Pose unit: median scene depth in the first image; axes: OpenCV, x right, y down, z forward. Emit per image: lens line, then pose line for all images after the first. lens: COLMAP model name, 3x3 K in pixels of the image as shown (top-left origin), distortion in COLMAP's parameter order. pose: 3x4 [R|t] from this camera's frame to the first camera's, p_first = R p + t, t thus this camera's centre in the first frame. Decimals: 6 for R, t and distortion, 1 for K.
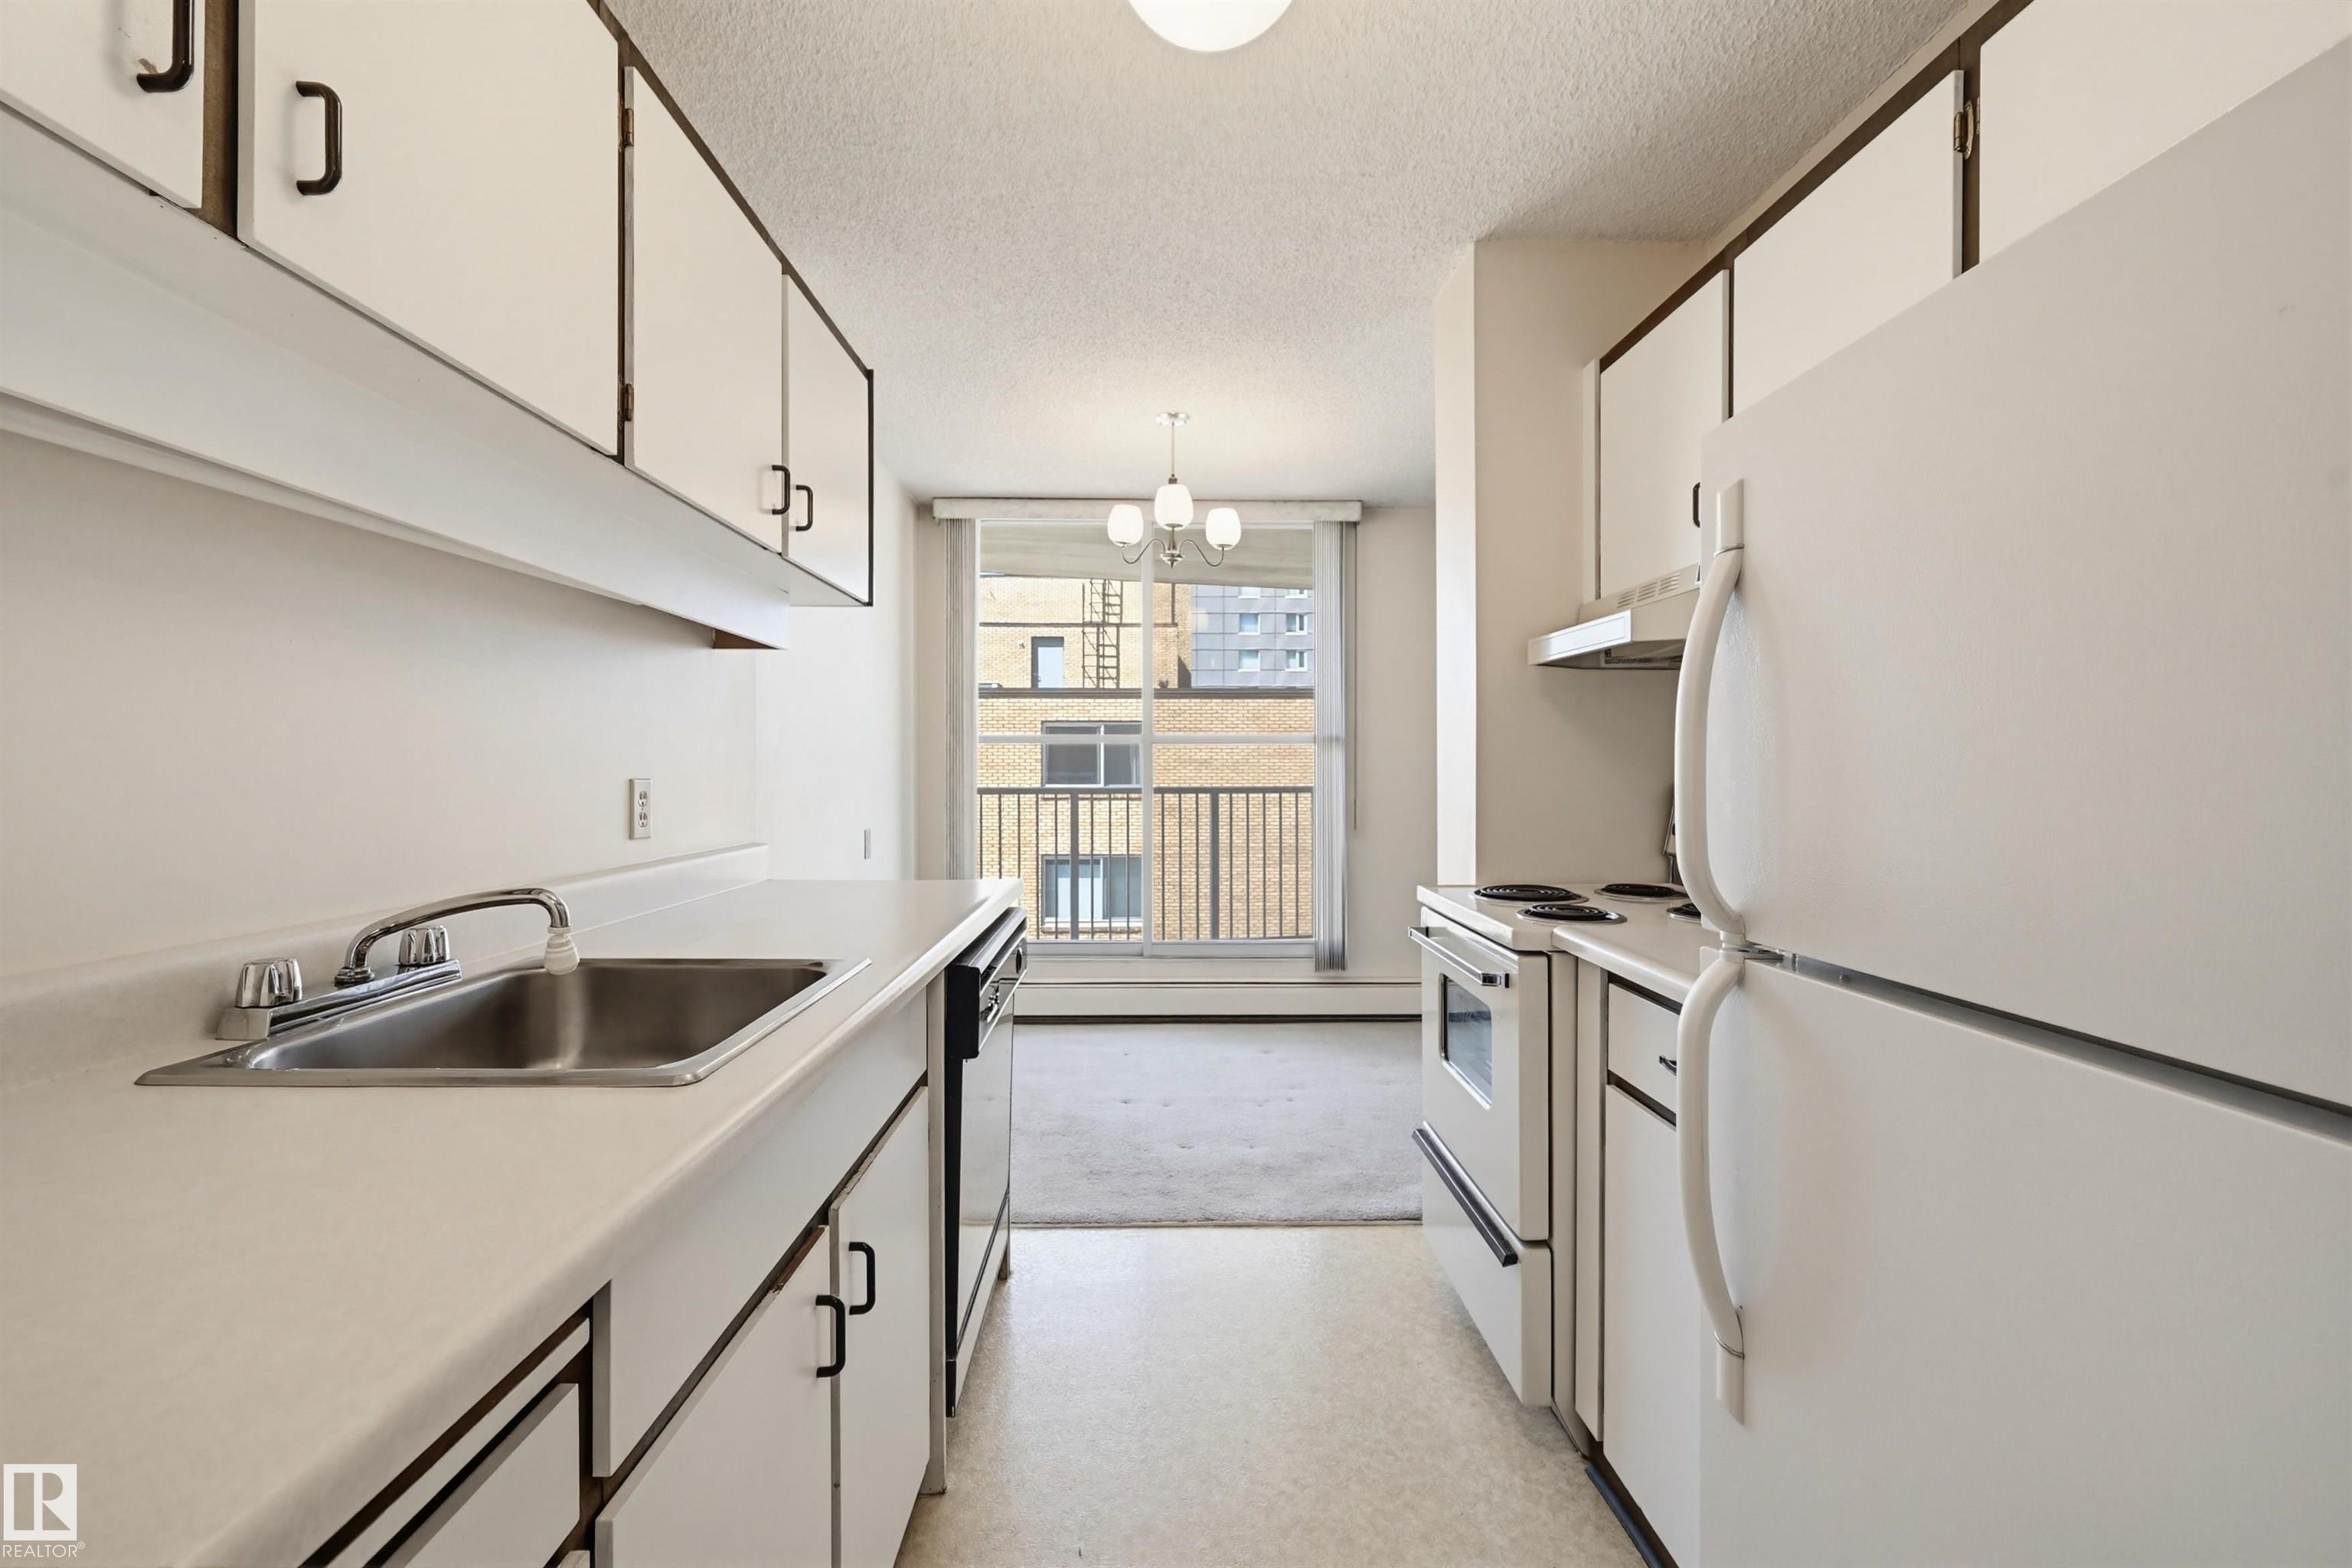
lens RADIAL K [[945.1, 0, 1176.9], [0, 945.1, 769.7], [0, 0, 1]] dist [-0.002071, -0.000083]
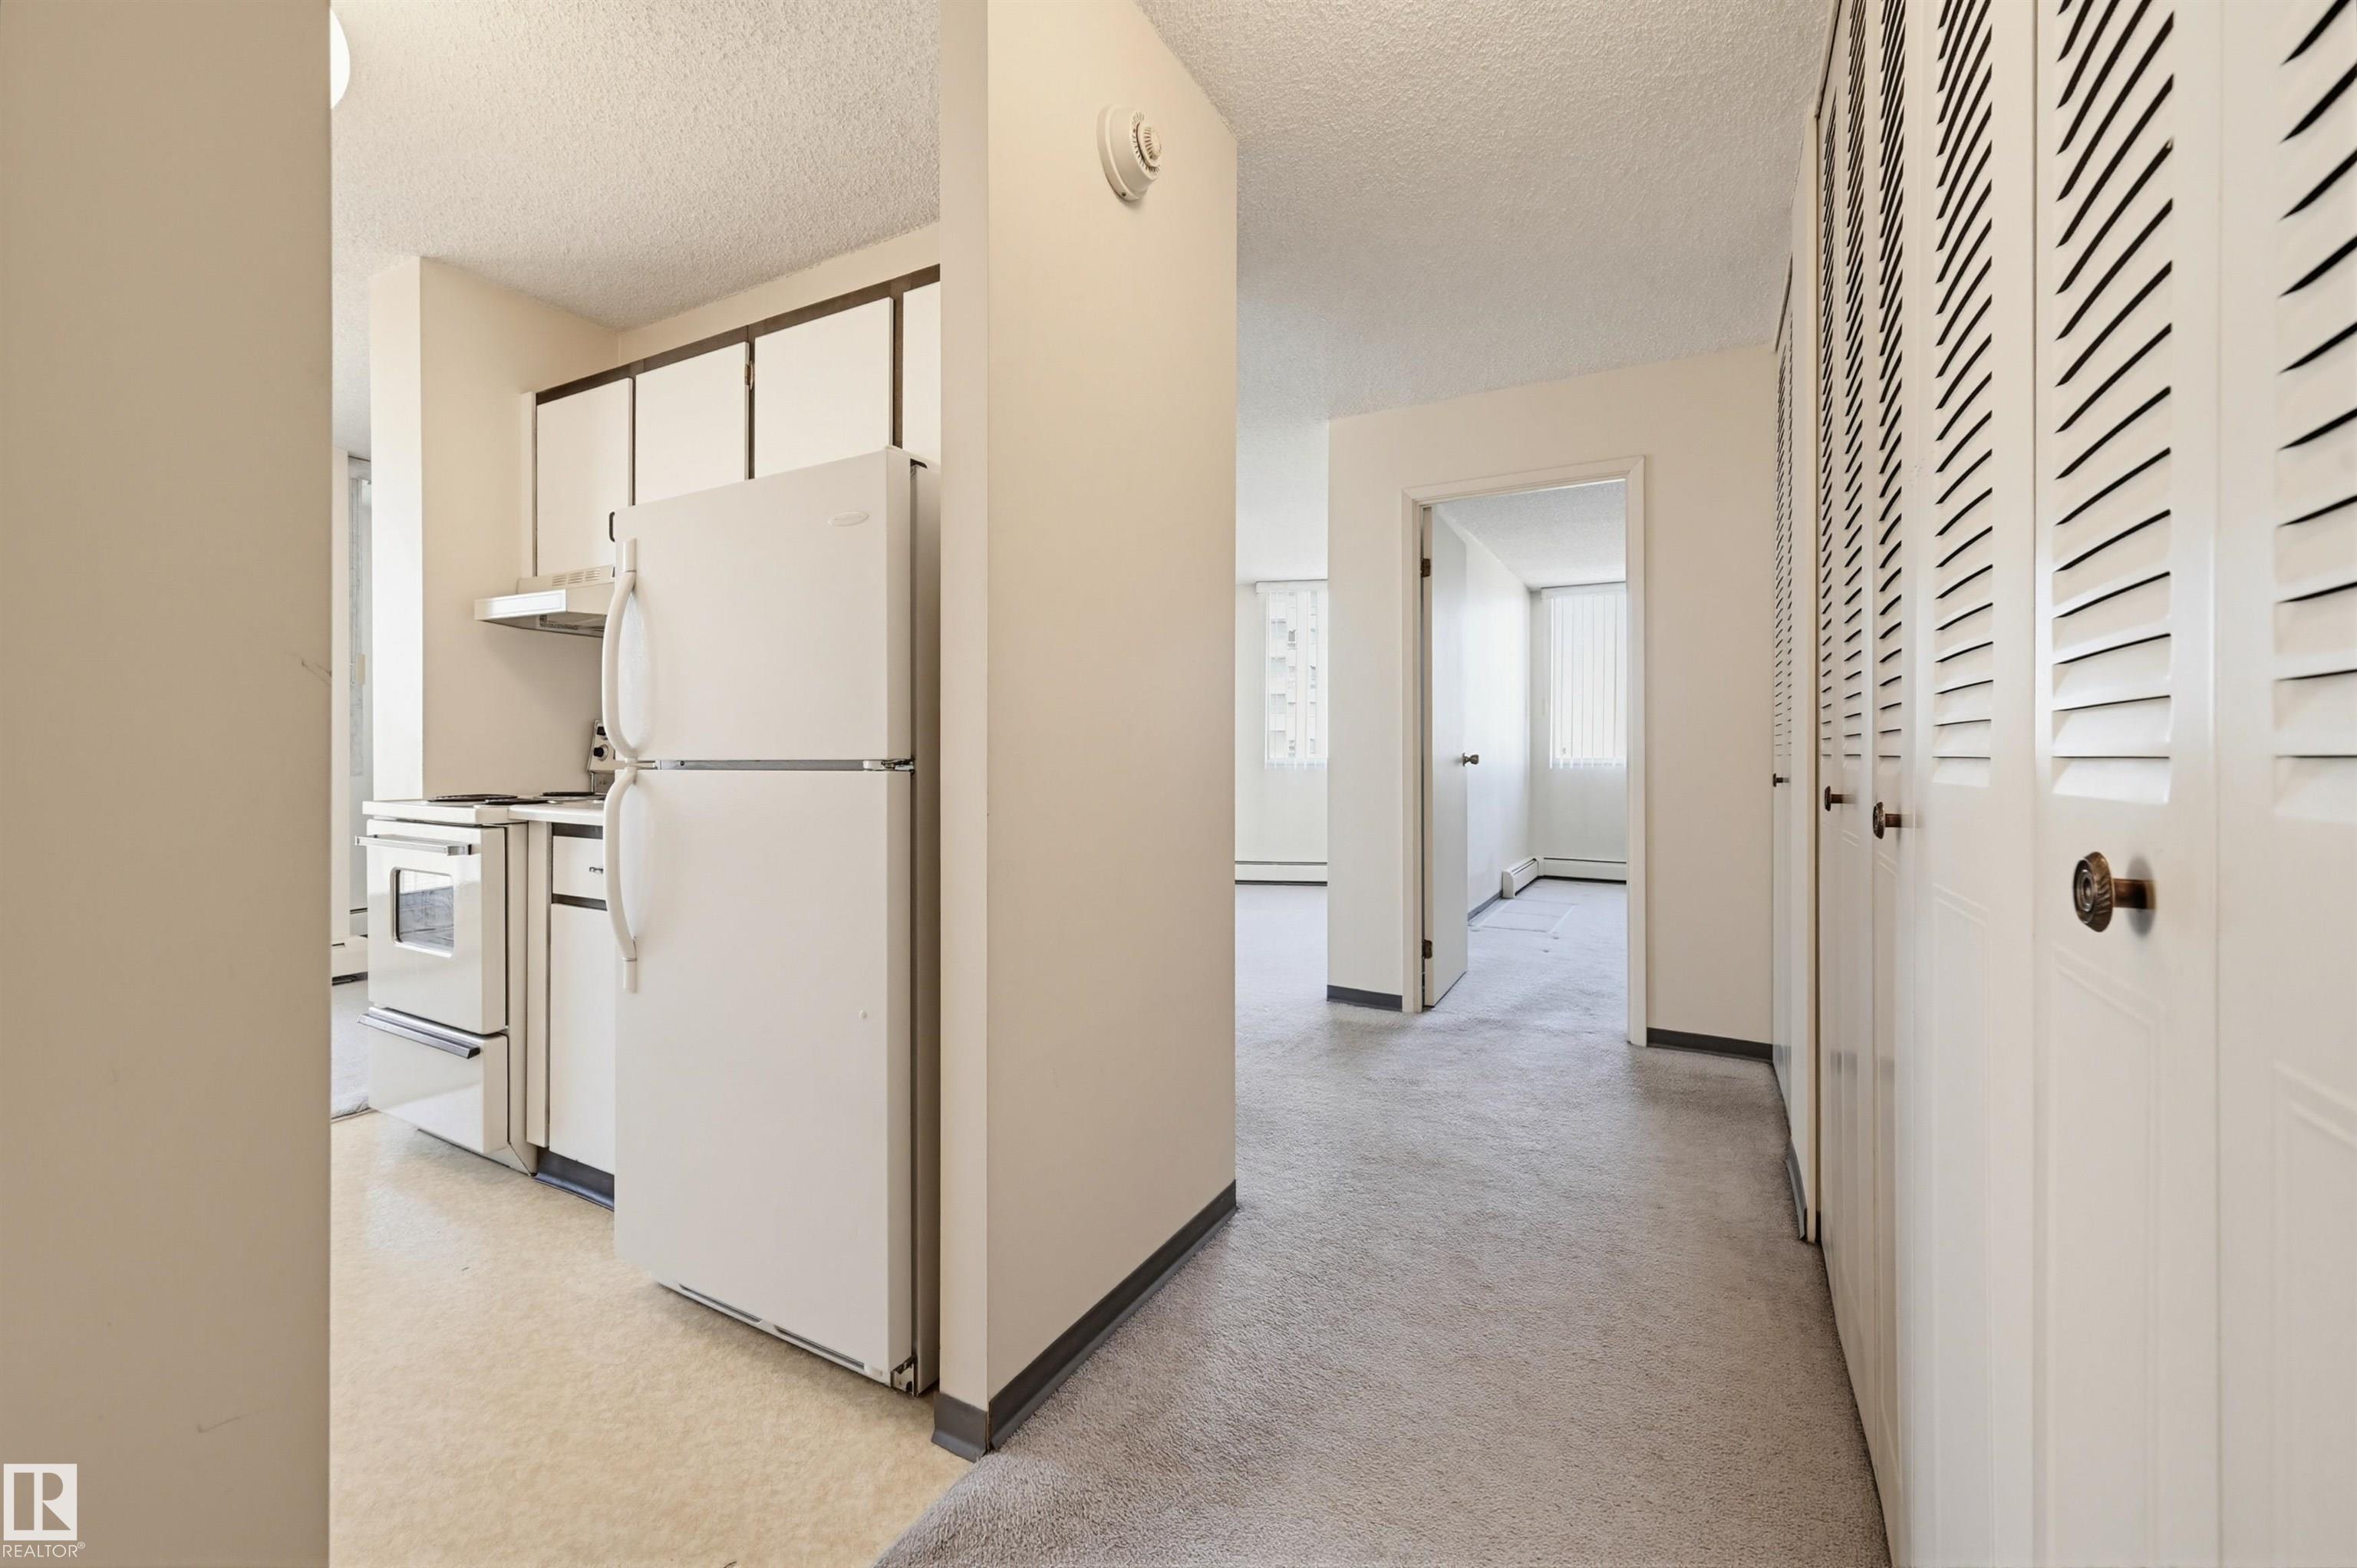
lens RADIAL K [[939.5, 0, 1180.9], [0, 939.5, 758.8], [0, 0, 1]] dist [0.003250, 0.000332]
pose [[0.499947, -0.006826, 0.866029, -0.242122], [-0.002837, 0.999951, 0.009519, 0.058414], [-0.866051, -0.007216, 0.499903, -0.436220]]
